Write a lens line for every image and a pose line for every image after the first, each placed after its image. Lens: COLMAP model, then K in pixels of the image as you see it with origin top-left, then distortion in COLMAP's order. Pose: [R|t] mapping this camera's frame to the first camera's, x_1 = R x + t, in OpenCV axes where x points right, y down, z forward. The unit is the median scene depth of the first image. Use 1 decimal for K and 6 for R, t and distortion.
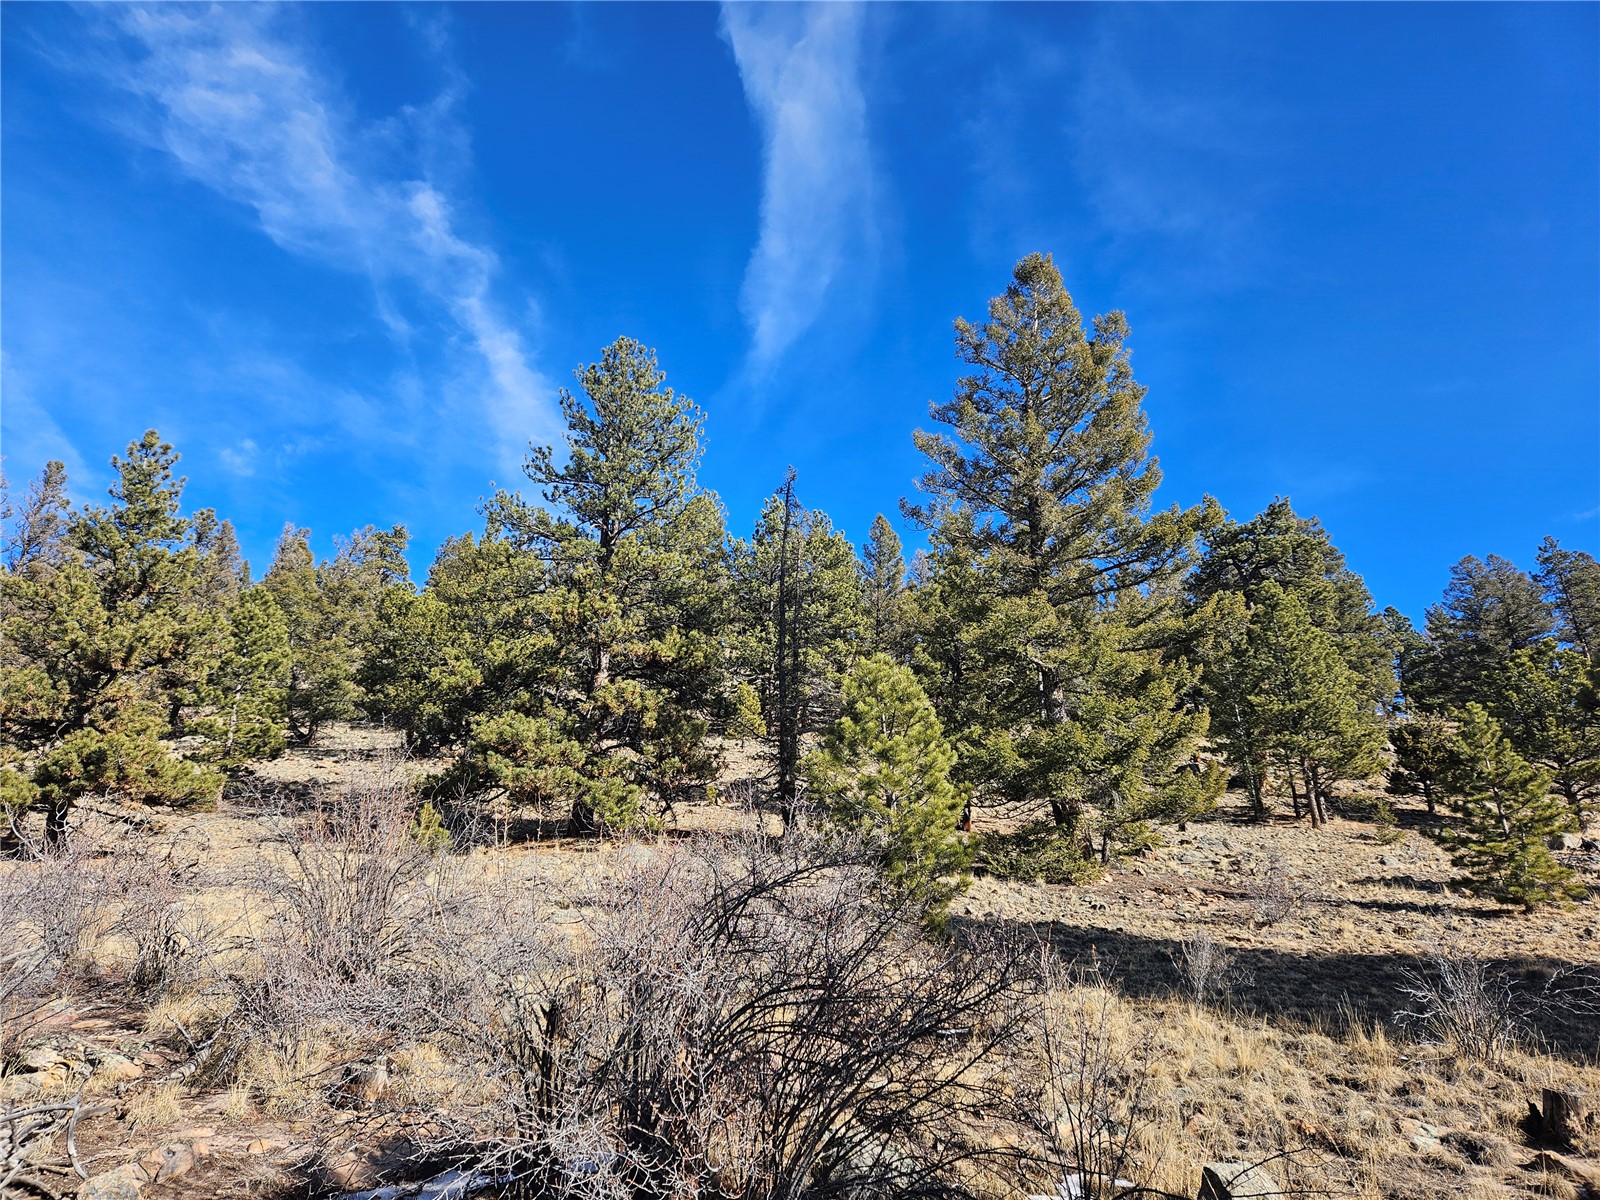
lens RADIAL K [[1100.8, 0, 800.7], [0, 1100.8, 591.9], [0, 0, 1]] dist [0.113779, -0.093932]
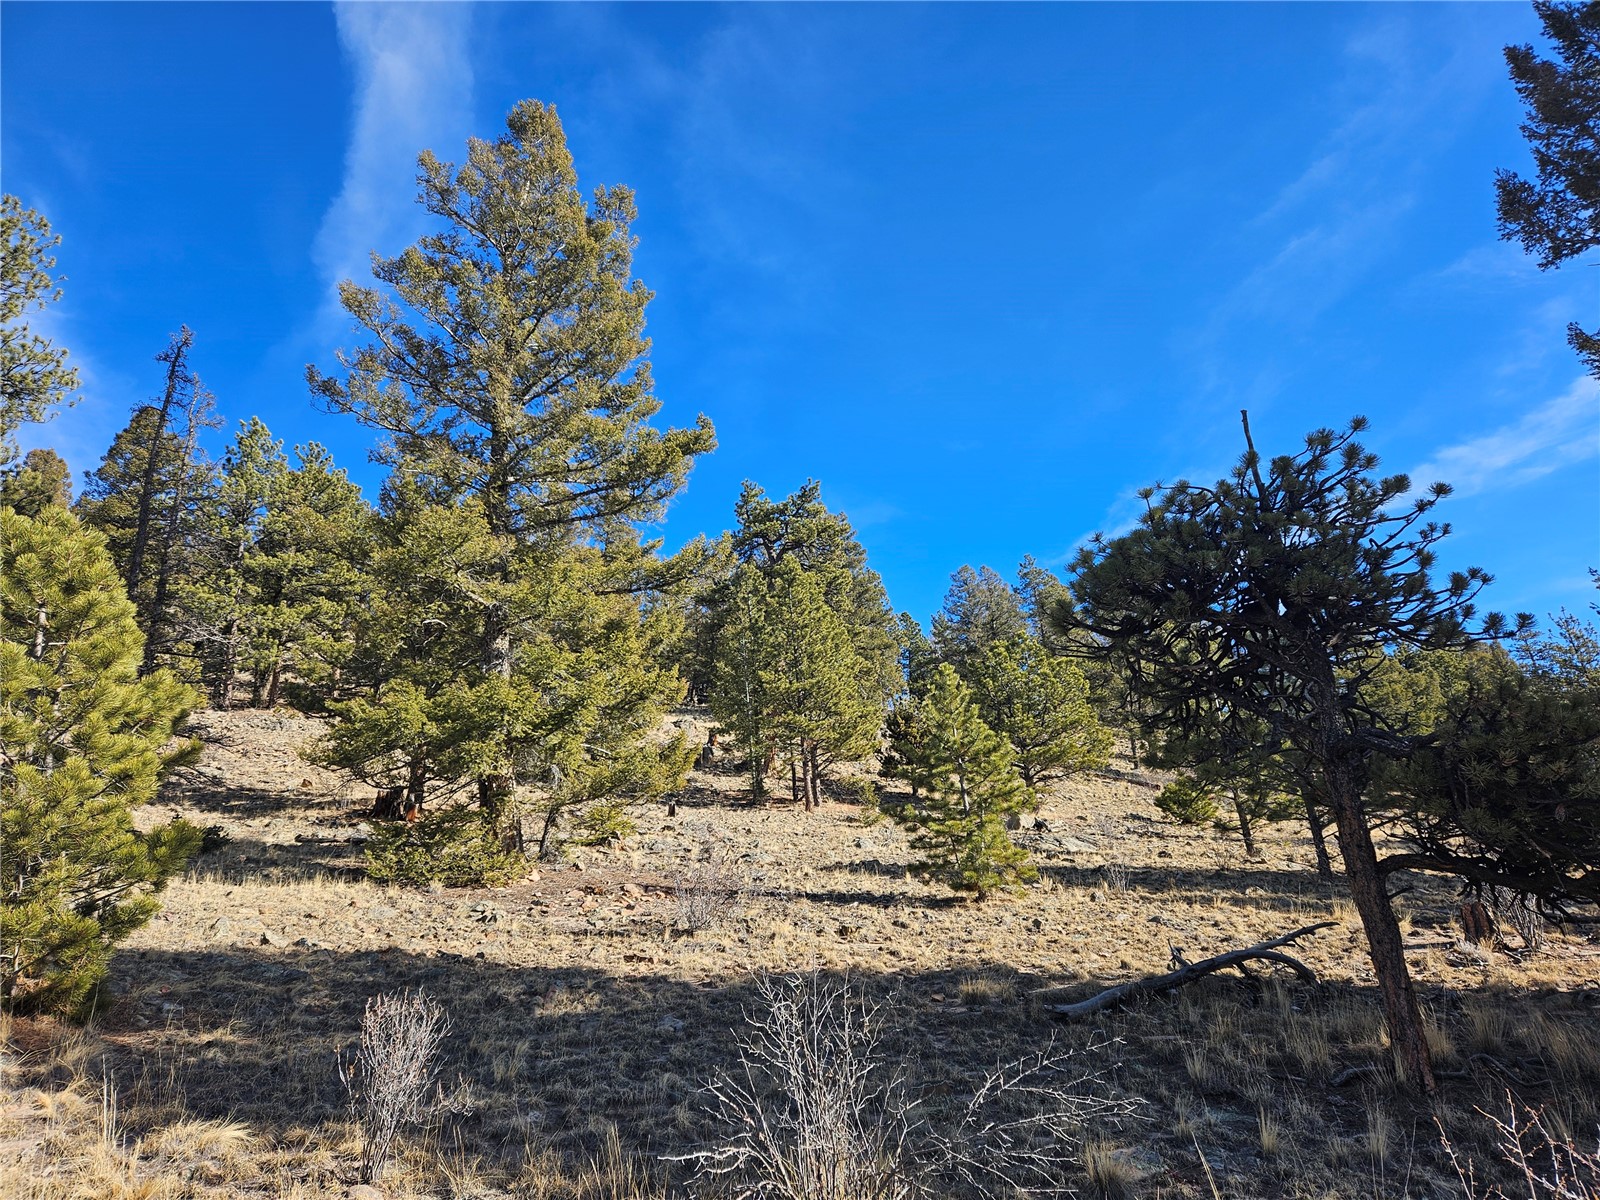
lens RADIAL K [[1100.8, 0, 800.7], [0, 1100.8, 591.9], [0, 0, 1]] dist [0.113779, -0.093932]
pose [[0.925115, 0.072200, 0.372759, 0.133740], [-0.074916, 0.997164, -0.007214, 0.046866], [-0.372223, -0.021252, 0.927900, 0.199683]]
